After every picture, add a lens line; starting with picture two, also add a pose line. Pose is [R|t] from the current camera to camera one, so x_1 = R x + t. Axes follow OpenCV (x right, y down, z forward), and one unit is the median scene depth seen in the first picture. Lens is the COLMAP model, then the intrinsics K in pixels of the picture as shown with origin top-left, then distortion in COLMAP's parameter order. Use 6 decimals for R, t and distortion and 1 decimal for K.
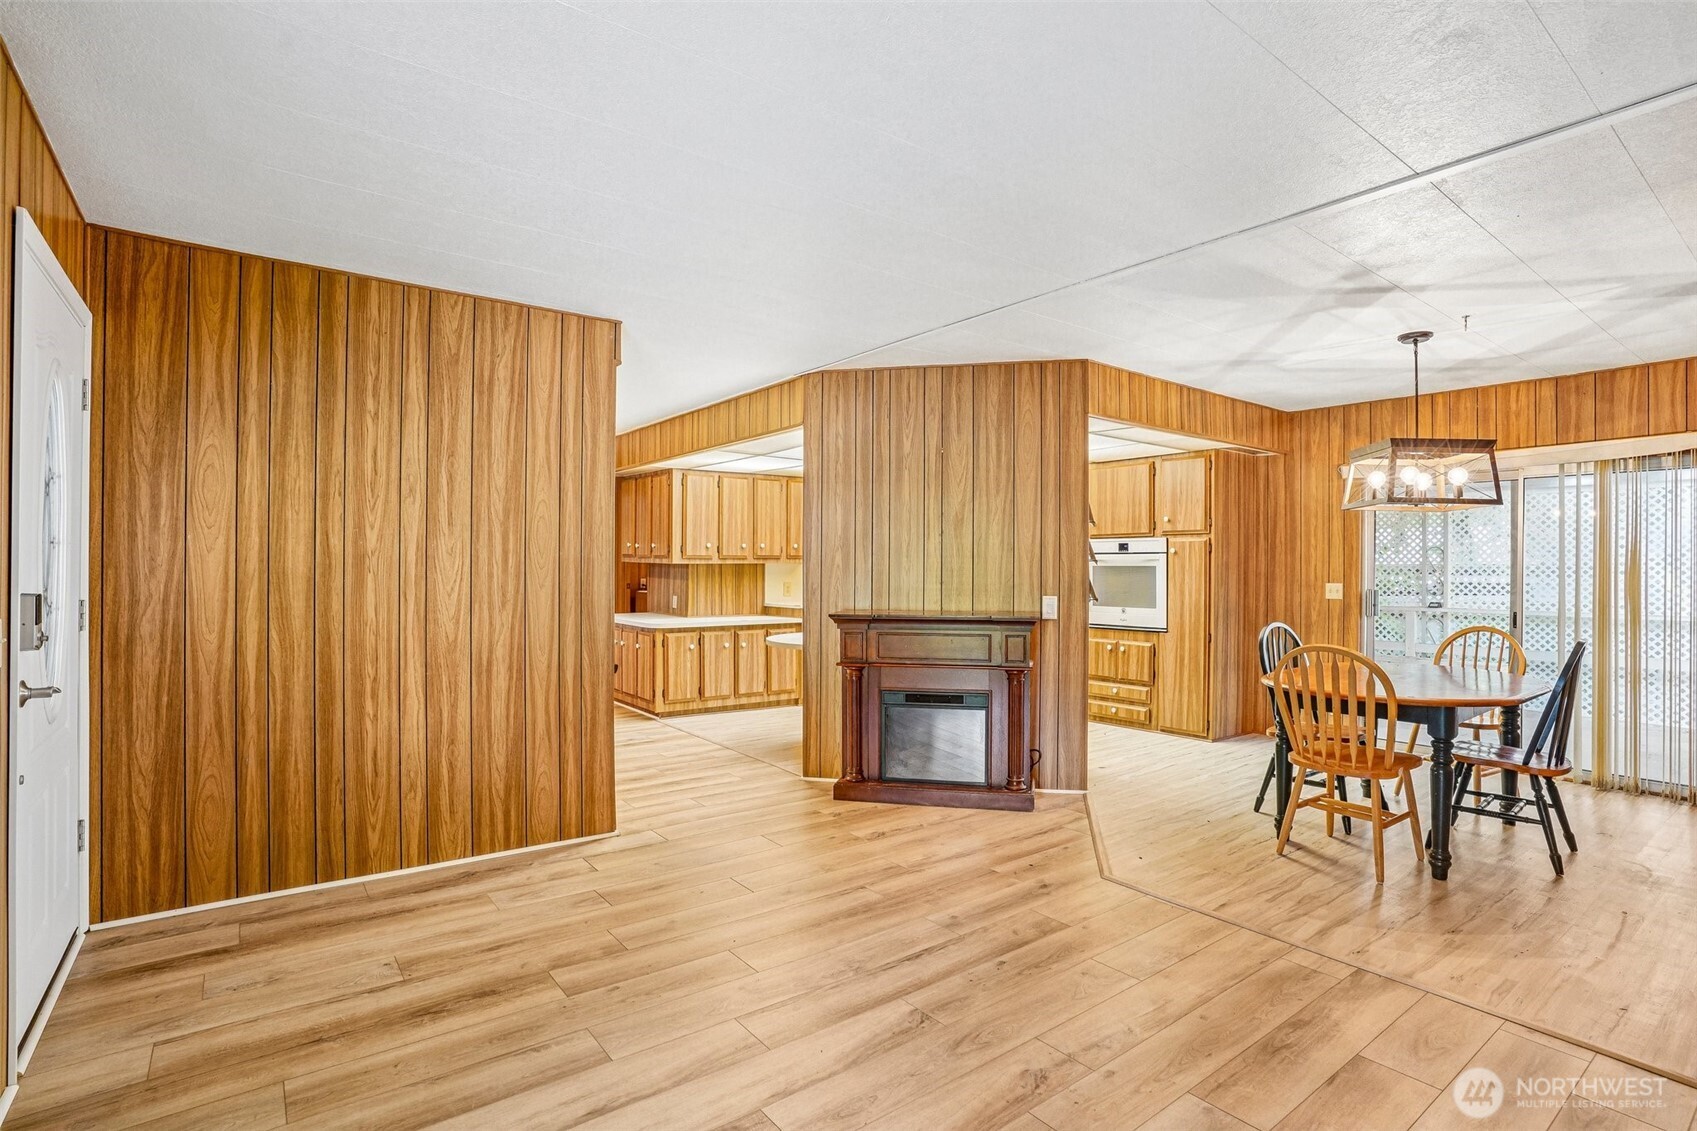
lens RADIAL K [[801.8, 0, 848.5], [0, 801.8, 565.5], [0, 0, 1]] dist [-0.000037, -0.000011]
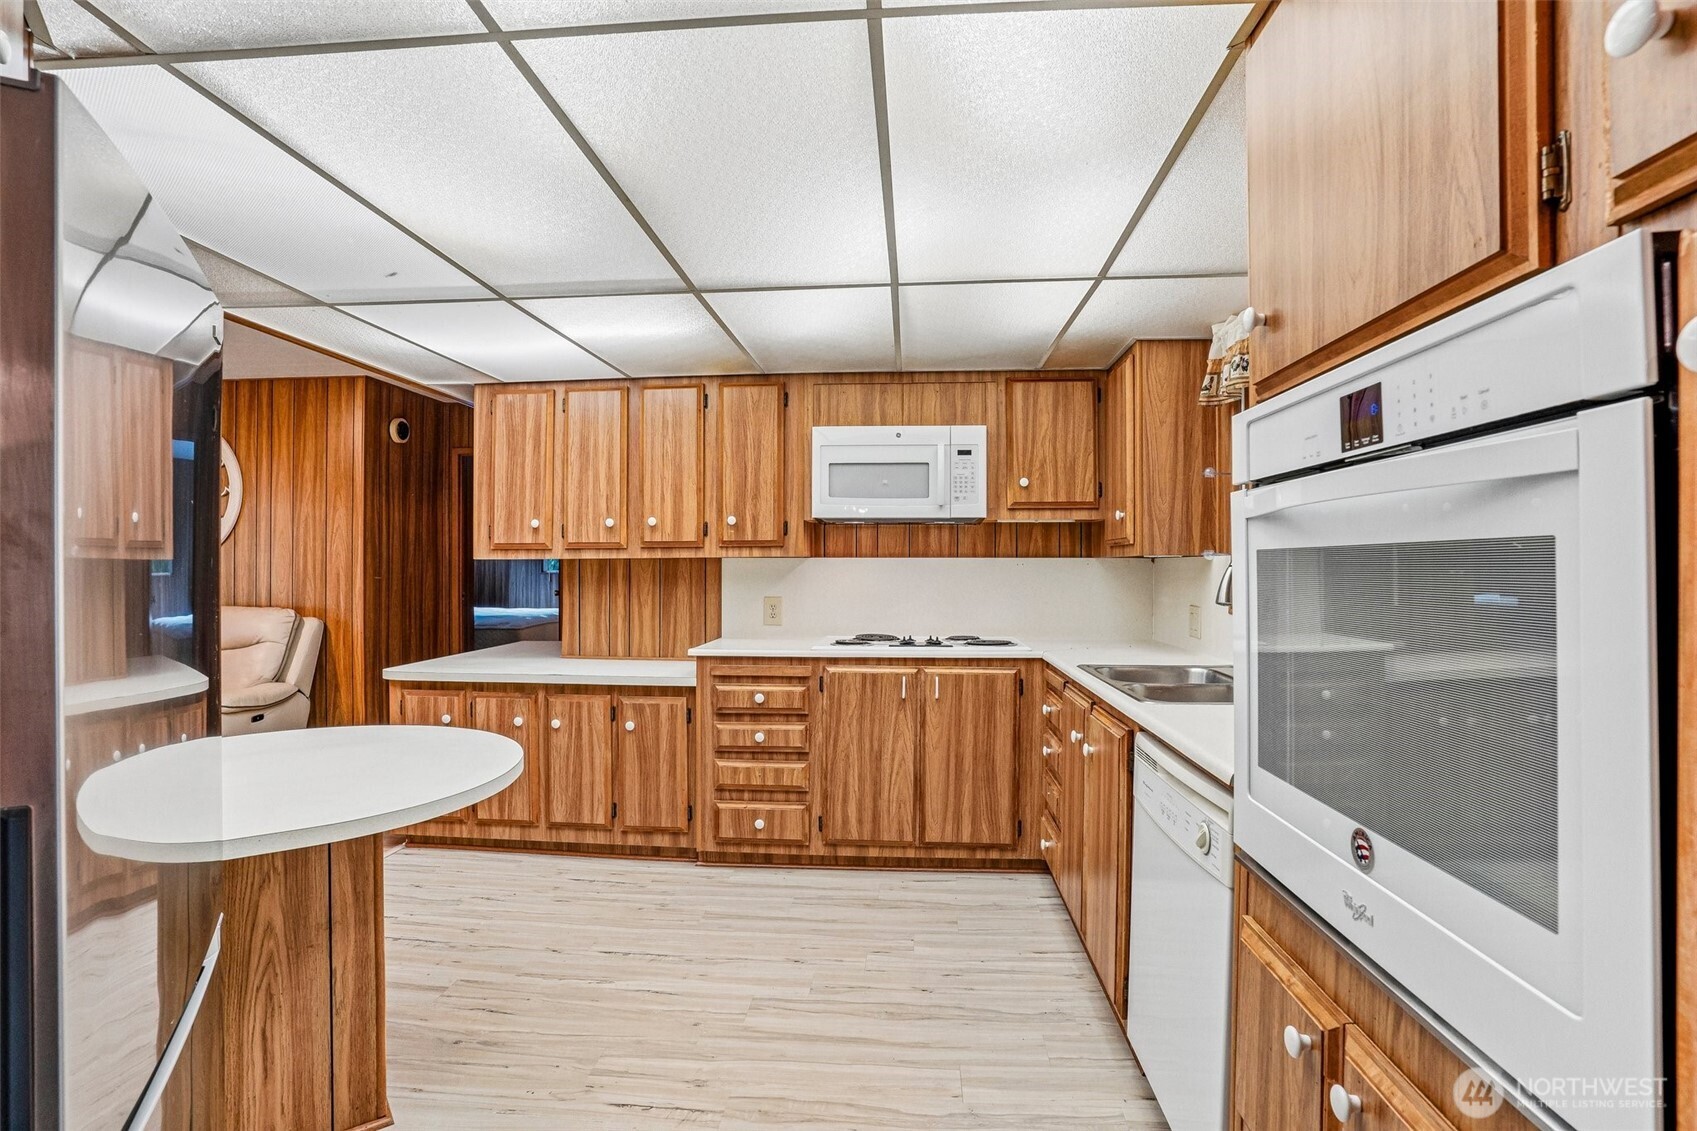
lens RADIAL K [[819.2, 0, 848.5], [0, 819.2, 565.5], [0, 0, 1]] dist [0.000056, 0.000307]
pose [[0.749323, -0.003649, -0.662194, 0.324206], [0.004614, 0.999989, -0.000289, 0.002905], [0.662188, -0.002838, 0.749332, 0.723103]]
